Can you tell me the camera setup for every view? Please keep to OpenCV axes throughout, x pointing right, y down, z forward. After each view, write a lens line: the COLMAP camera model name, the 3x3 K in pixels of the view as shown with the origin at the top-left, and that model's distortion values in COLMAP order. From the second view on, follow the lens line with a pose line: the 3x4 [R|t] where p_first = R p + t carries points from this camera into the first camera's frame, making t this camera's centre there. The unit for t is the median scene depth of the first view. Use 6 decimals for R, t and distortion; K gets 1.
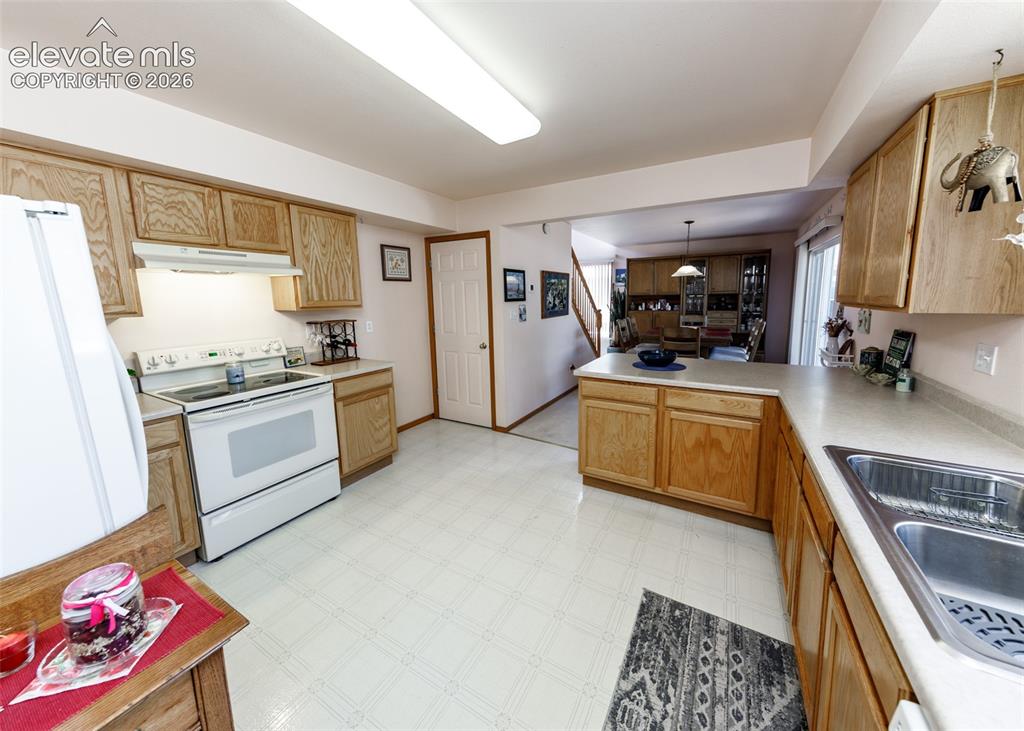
lens RADIAL K [[338.8, 0, 532.1], [0, 338.8, 349.9], [0, 0, 1]] dist [0.001448, -0.000157]
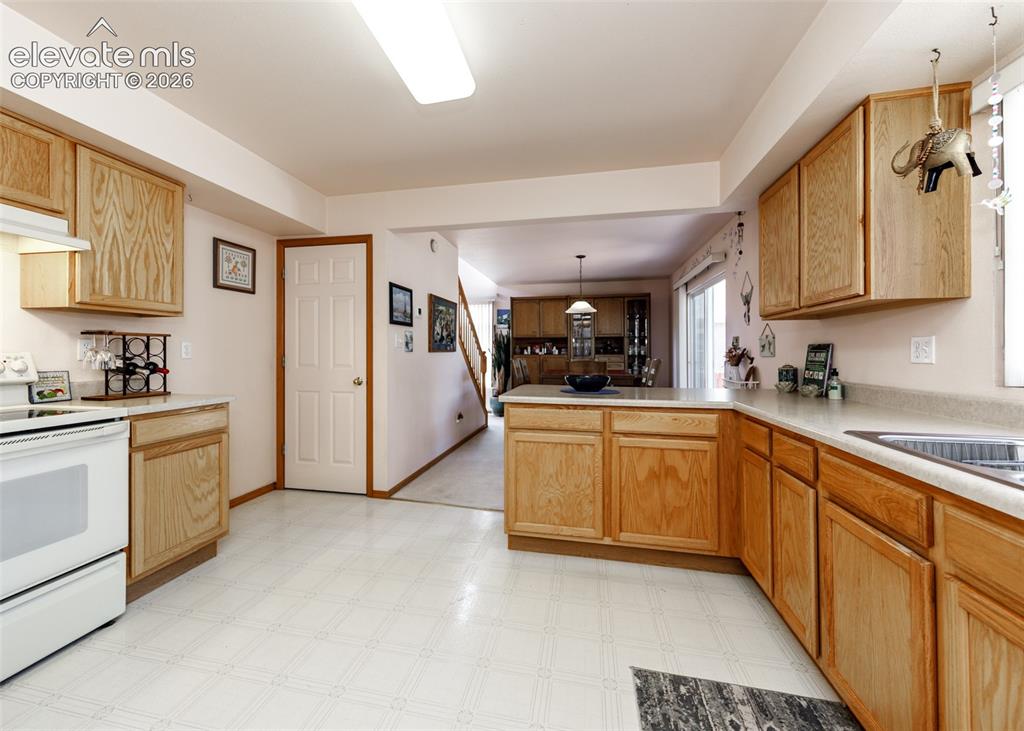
lens RADIAL K [[392.7, 0, 492.7], [0, 392.7, 358.7], [0, 0, 1]] dist [0.000555, -0.000271]
pose [[0.963067, 0.009891, 0.269080, -0.136472], [0.027486, 0.990493, -0.134787, 0.096751], [-0.267855, 0.137204, 0.953640, 0.114366]]
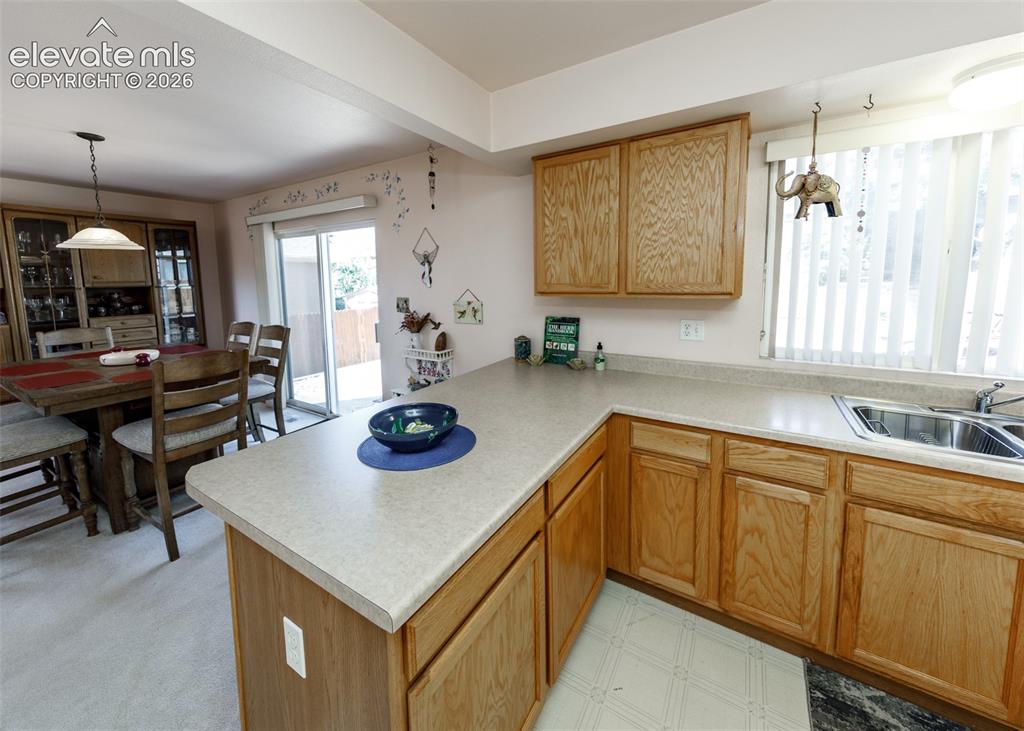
lens RADIAL K [[378.7, 0, 516.0], [0, 378.7, 314.5], [0, 0, 1]] dist [0.007039, -0.000339]
pose [[0.053884, -0.078310, 0.995472, -0.107286], [0.169651, 0.983145, 0.068157, -0.138859], [-0.984030, 0.165210, 0.066261, 0.855775]]
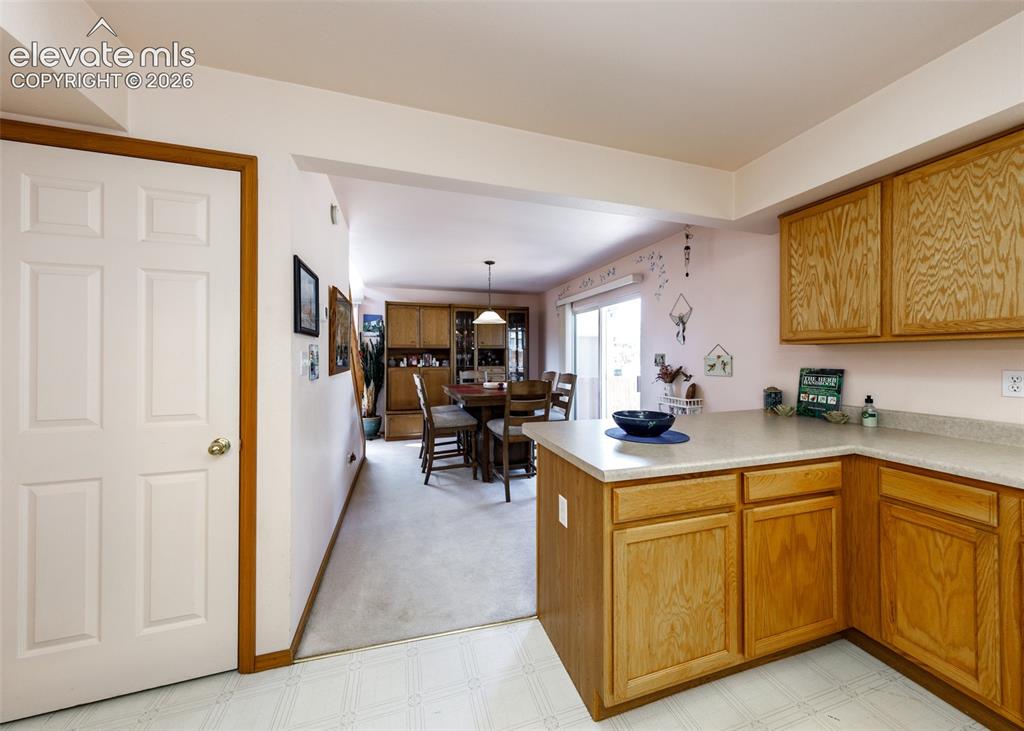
lens RADIAL K [[358.1, 0, 513.3], [0, 358.1, 358.0], [0, 0, 1]] dist [0.001230, -0.000110]
pose [[0.702395, 0.011377, 0.711696, -0.296911], [0.100982, 0.988166, -0.115458, -0.045269], [-0.704588, 0.152966, 0.692934, 0.721636]]
